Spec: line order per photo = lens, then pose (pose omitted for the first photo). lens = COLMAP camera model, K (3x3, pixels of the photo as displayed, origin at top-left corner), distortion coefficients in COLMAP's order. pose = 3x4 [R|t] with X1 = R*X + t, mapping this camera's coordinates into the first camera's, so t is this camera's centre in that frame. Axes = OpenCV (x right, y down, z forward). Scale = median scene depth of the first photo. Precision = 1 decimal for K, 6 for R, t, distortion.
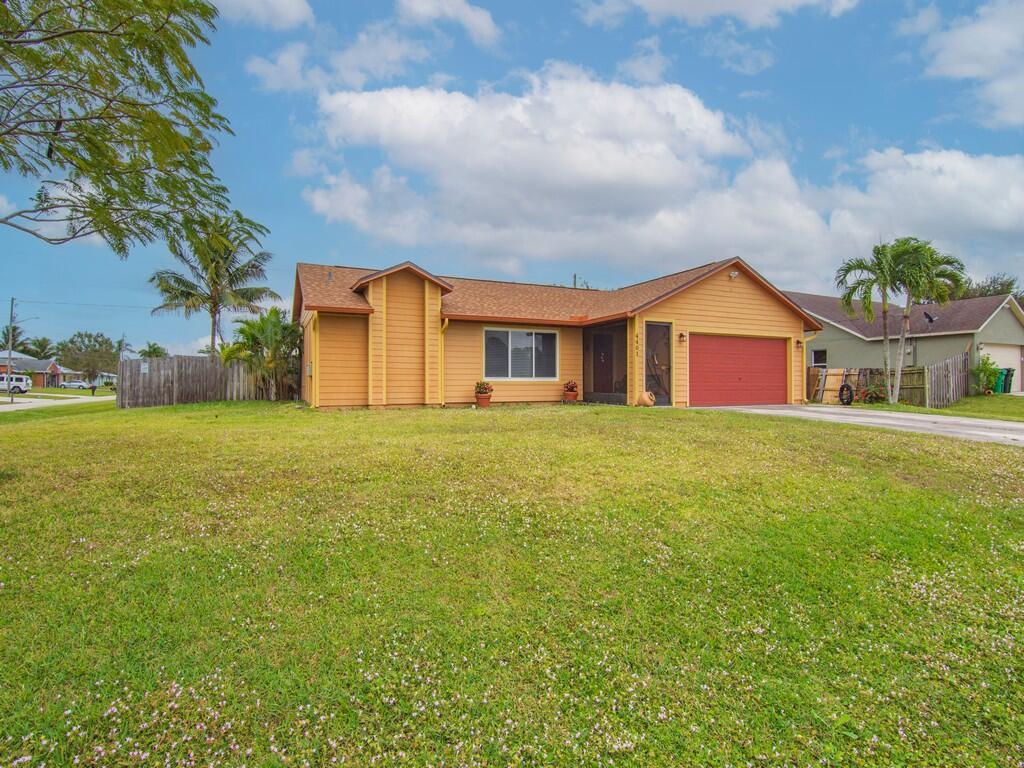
lens RADIAL K [[508.3, 0, 507.9], [0, 508.3, 379.8], [0, 0, 1]] dist [-0.012592, -0.000534]
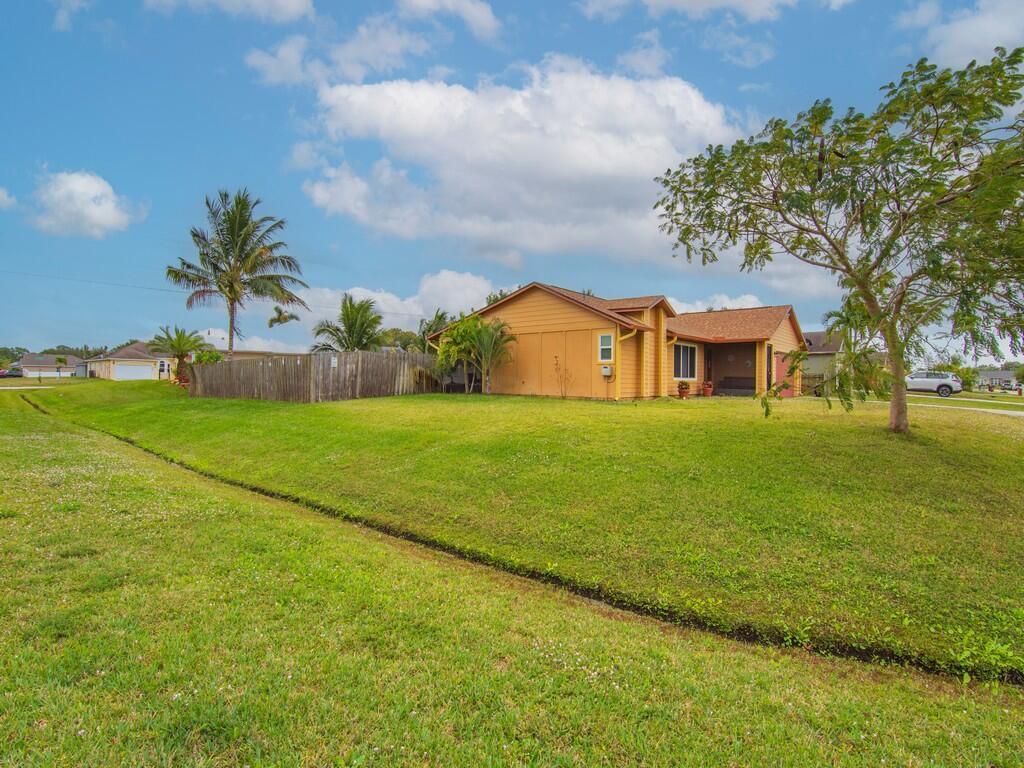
lens RADIAL K [[495.0, 0, 510.6], [0, 495.0, 380.0], [0, 0, 1]] dist [-0.015432, -0.001673]
pose [[0.912117, 0.011850, 0.409759, -0.991549], [-0.016666, 0.999828, 0.008183, -0.001805], [-0.409591, -0.014292, 0.912157, -0.064645]]
